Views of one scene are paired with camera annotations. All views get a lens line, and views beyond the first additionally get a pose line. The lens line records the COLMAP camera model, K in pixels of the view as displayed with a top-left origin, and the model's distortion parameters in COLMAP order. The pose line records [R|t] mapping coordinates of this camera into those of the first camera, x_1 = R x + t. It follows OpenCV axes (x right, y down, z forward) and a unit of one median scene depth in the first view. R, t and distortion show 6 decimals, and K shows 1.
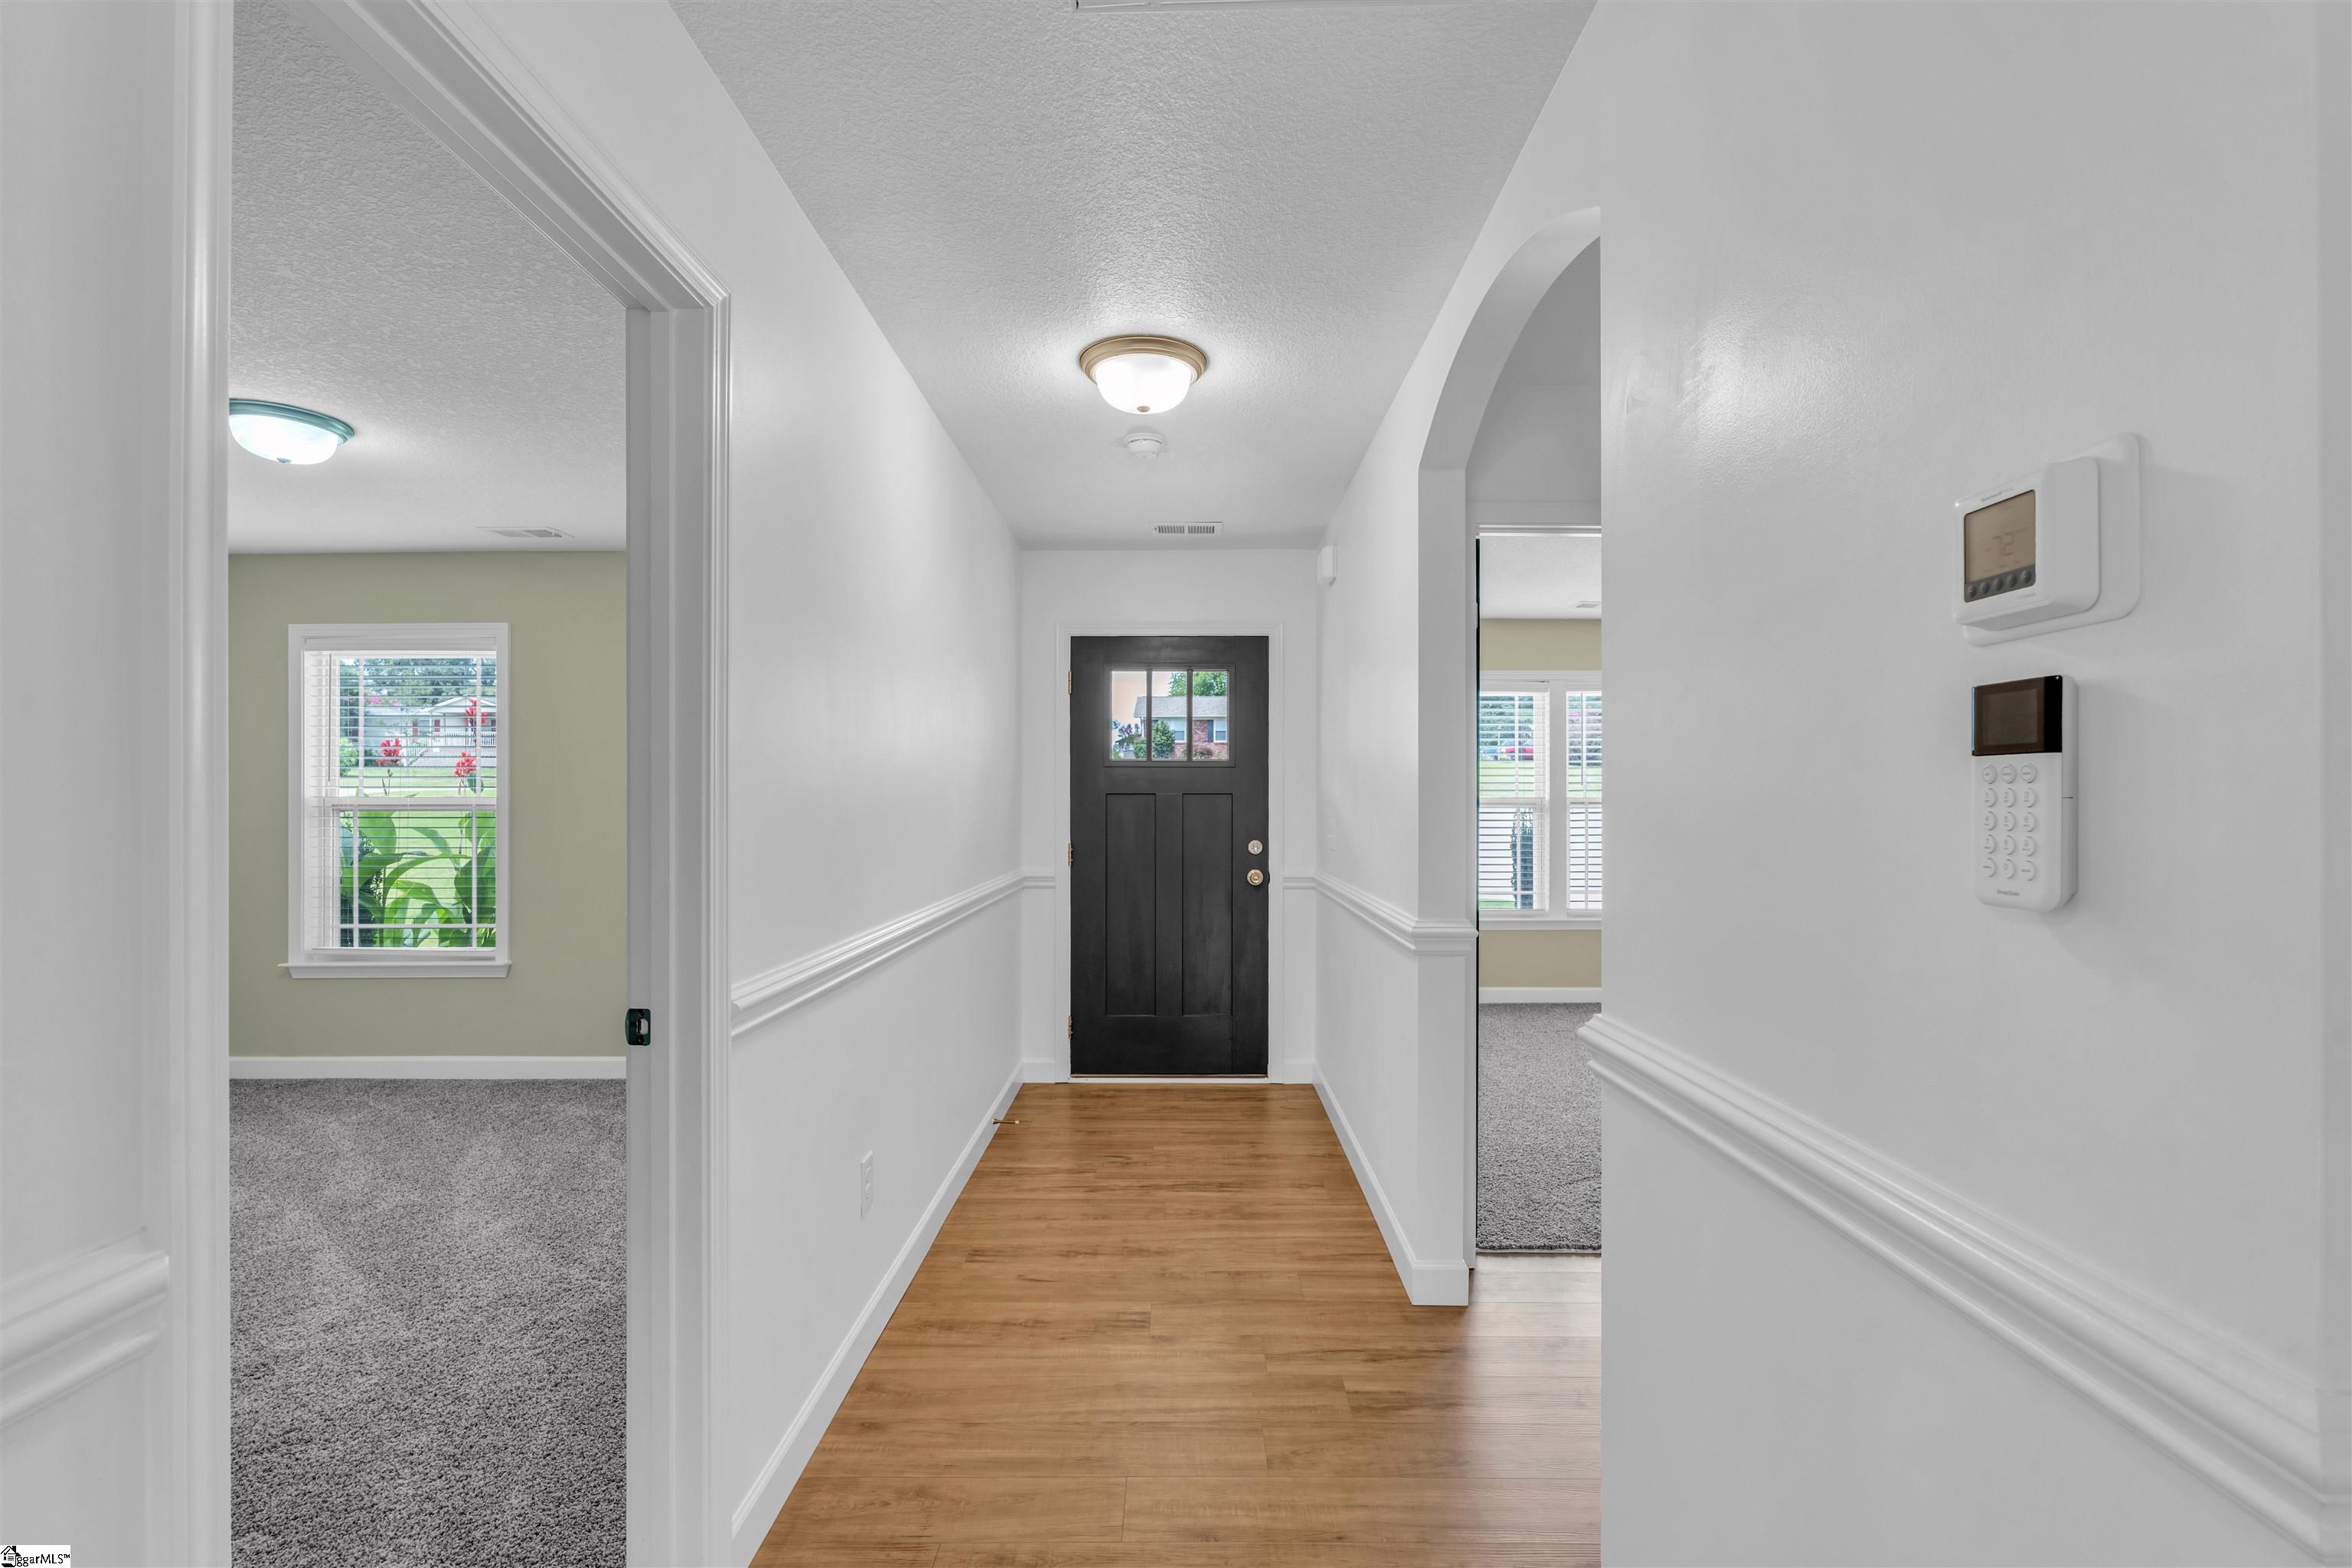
lens RADIAL K [[1052.7, 0, 1178.3], [0, 1052.7, 796.5], [0, 0, 1]] dist [-0.001849, -0.000528]
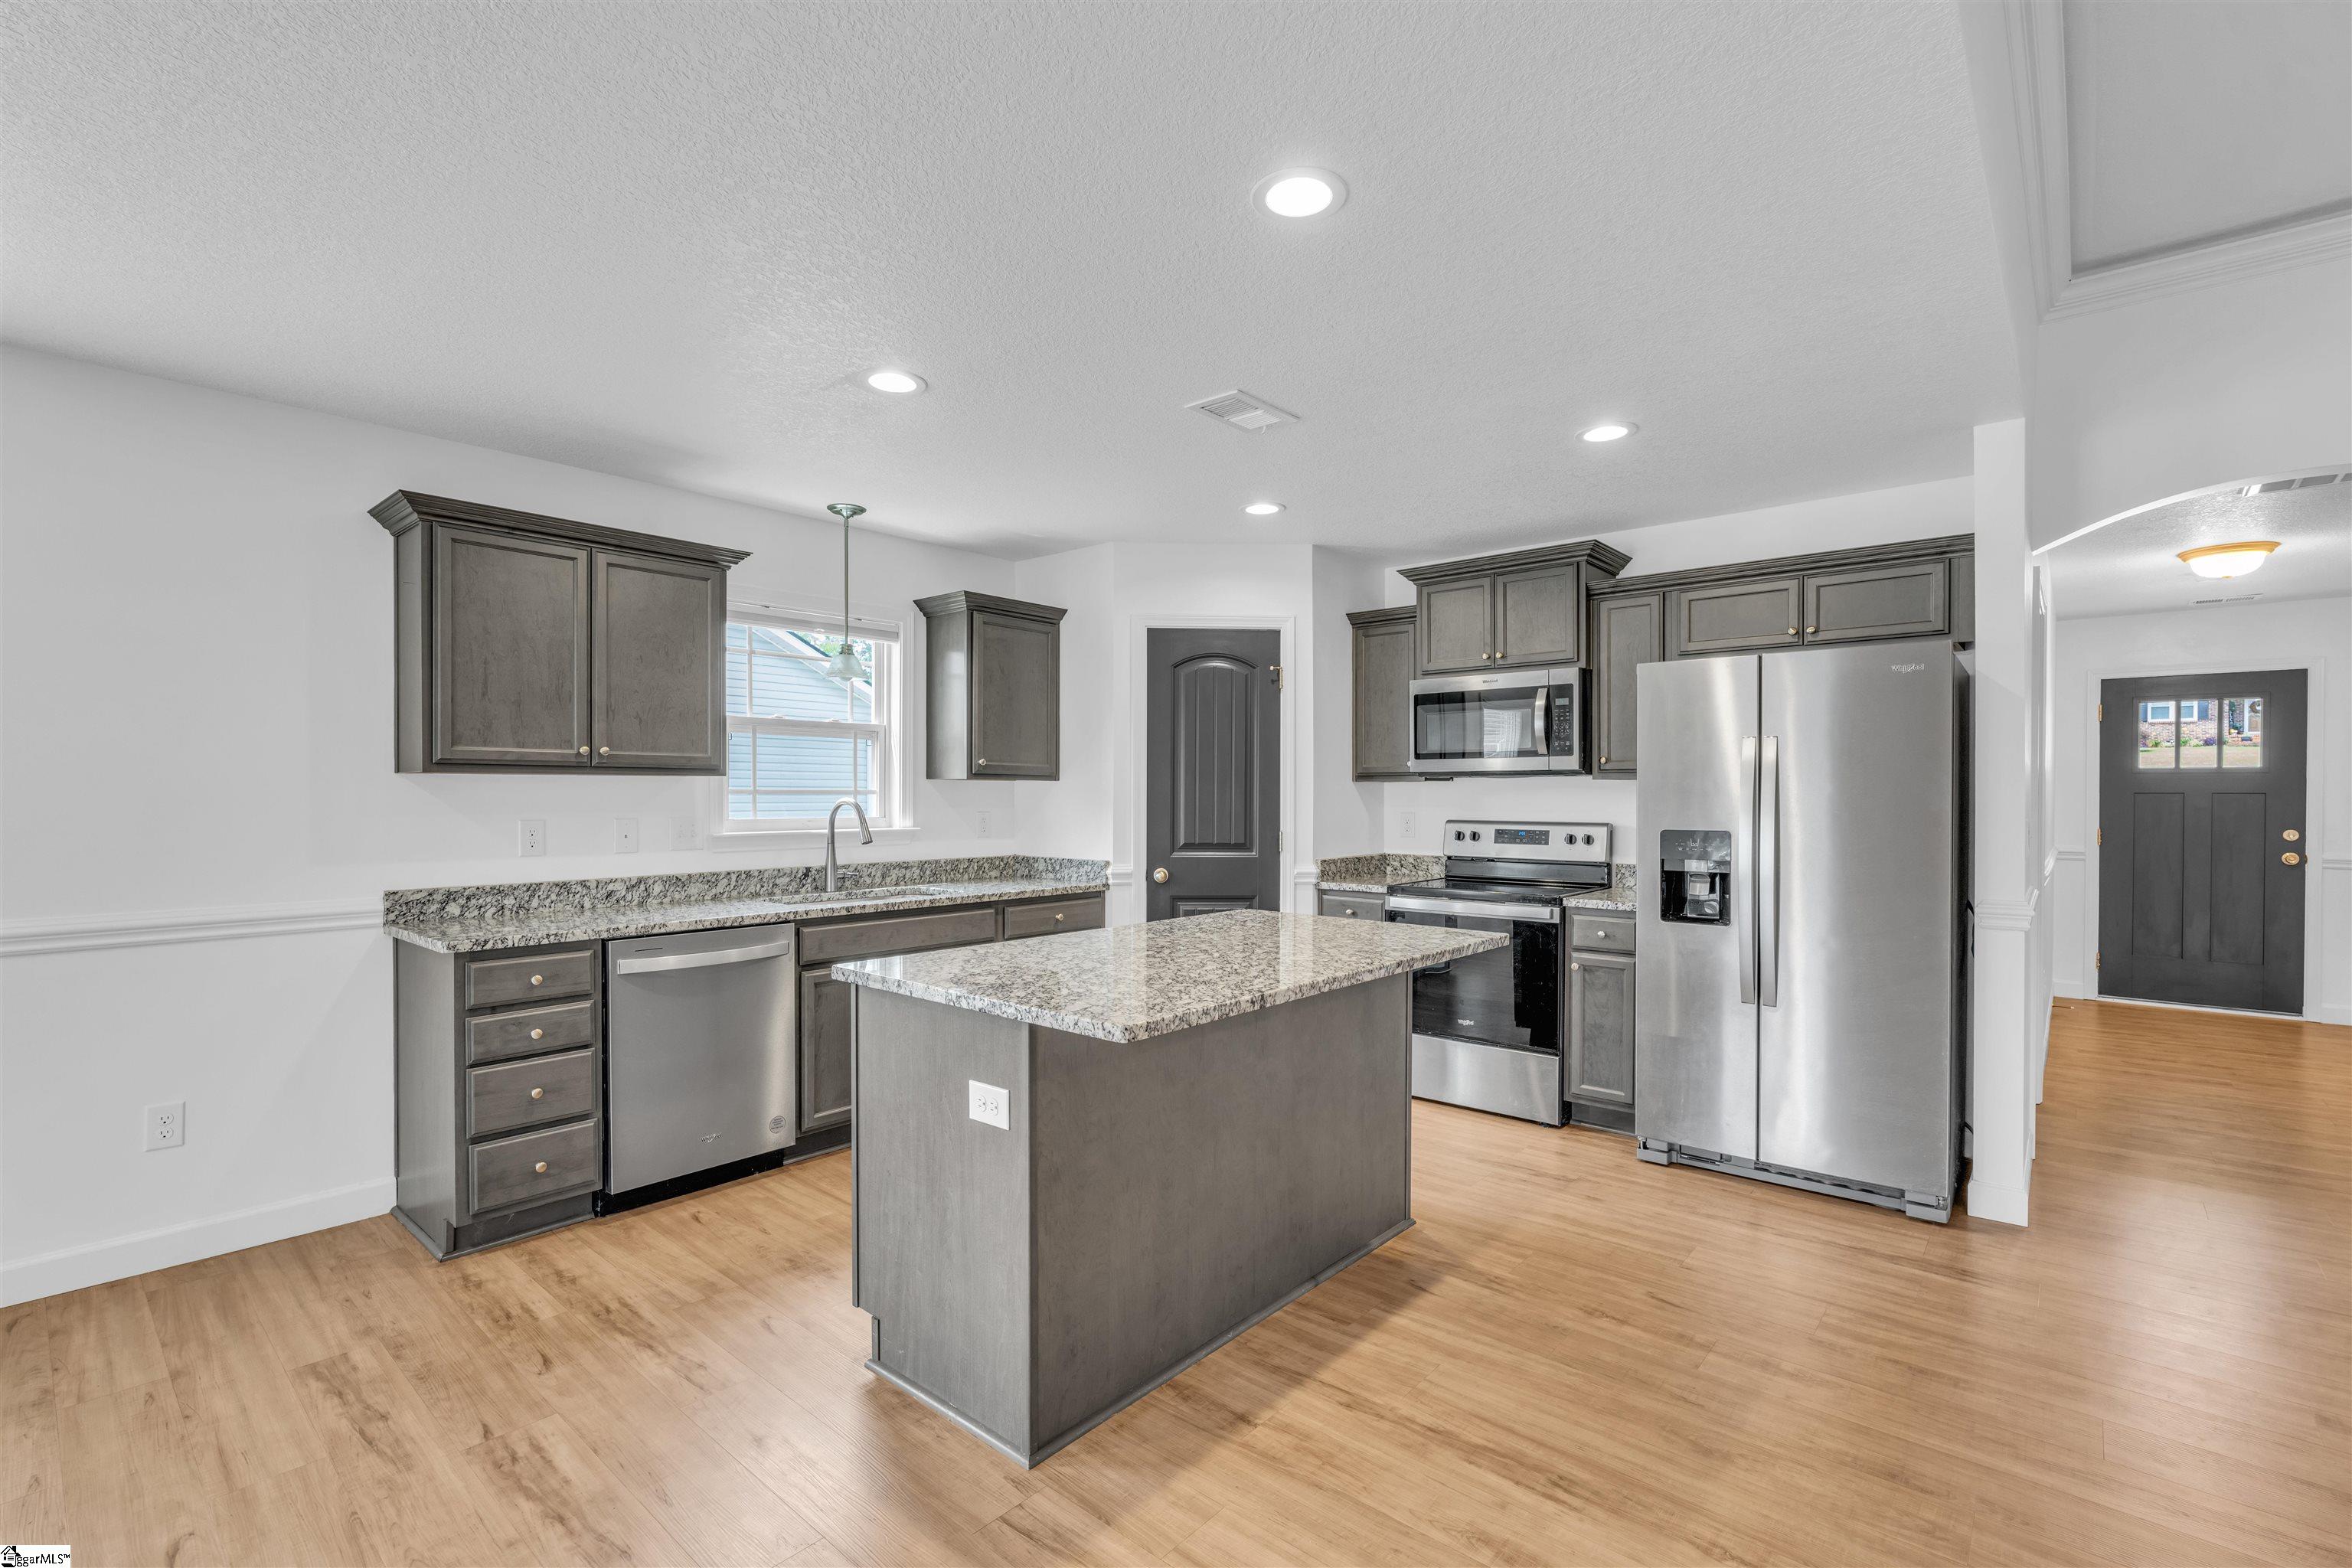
lens RADIAL K [[1052.7, 0, 1178.3], [0, 1052.7, 796.5], [0, 0, 1]] dist [-0.001849, -0.000528]
pose [[0.761073, 0.005517, -0.648643, -0.128923], [-0.000940, 0.999972, 0.007403, -0.006824], [0.648666, -0.005025, 0.761057, -0.849061]]
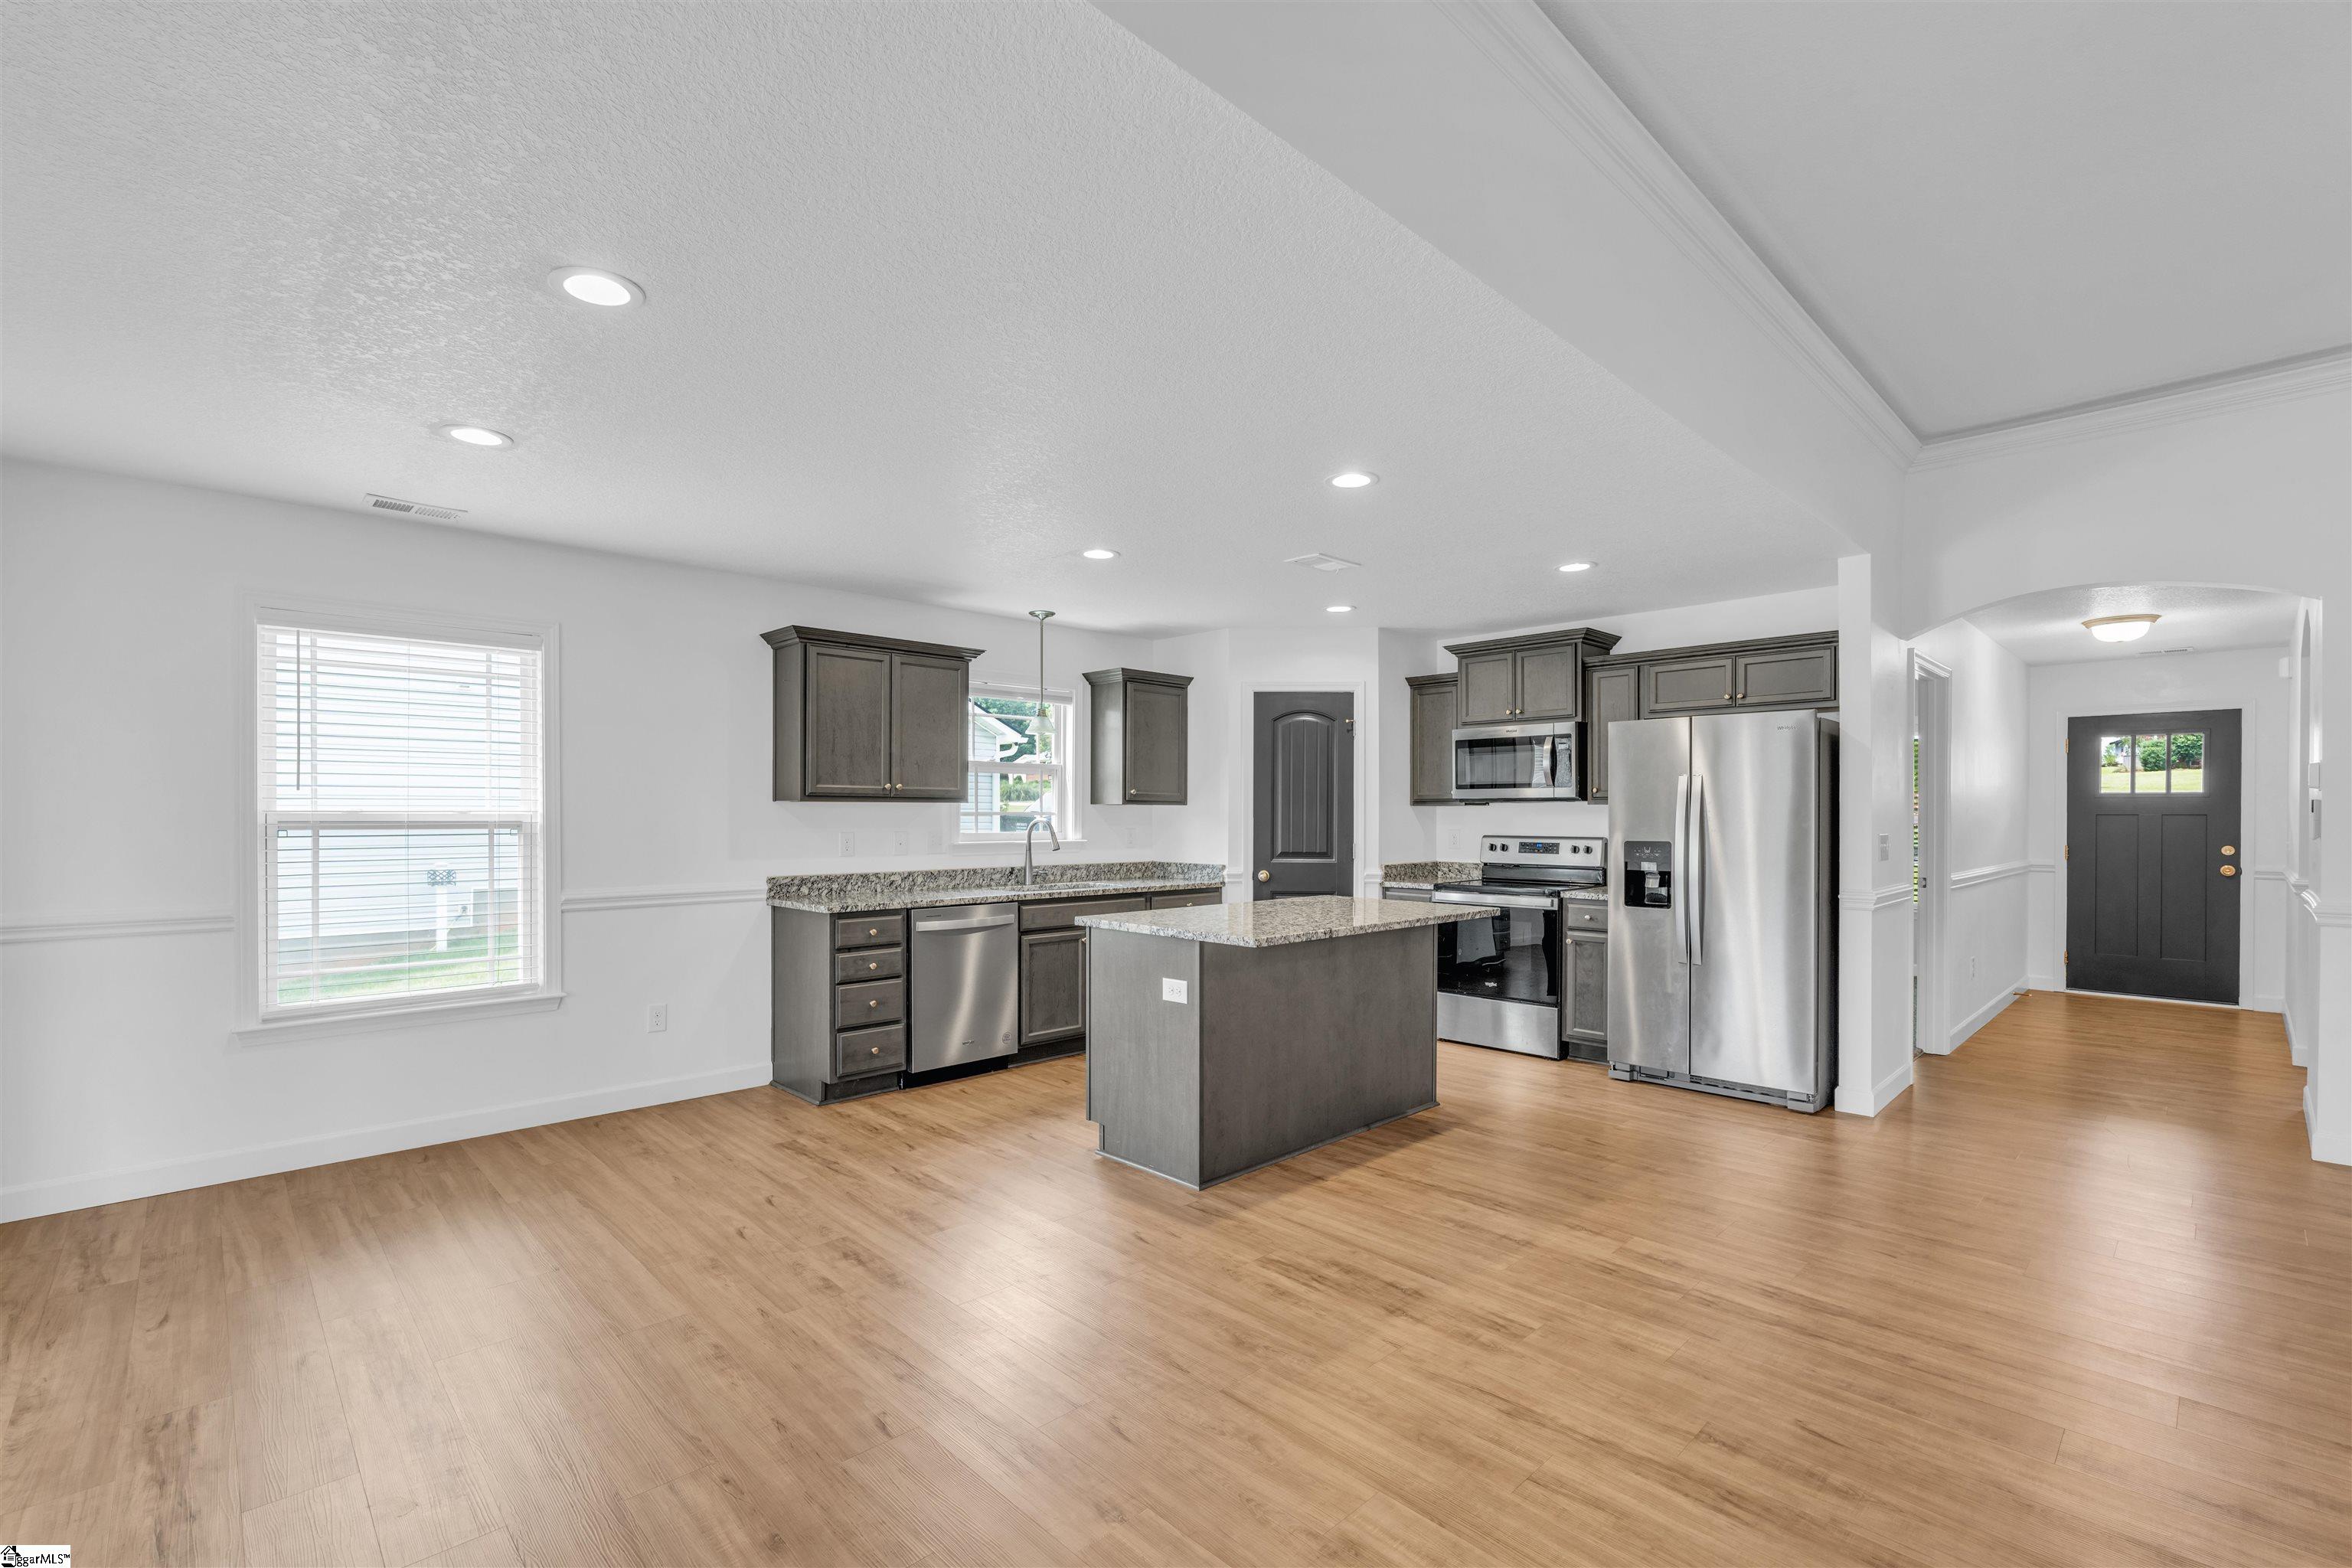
lens RADIAL K [[1040.7, 0, 1179.8], [0, 1040.7, 820.4], [0, 0, 1]] dist [-0.001146, 0.000244]
pose [[0.703204, 0.007526, -0.710949, 0.075915], [-0.000888, 0.999952, 0.009707, -0.008034], [0.710988, -0.006195, 0.703177, -1.105346]]
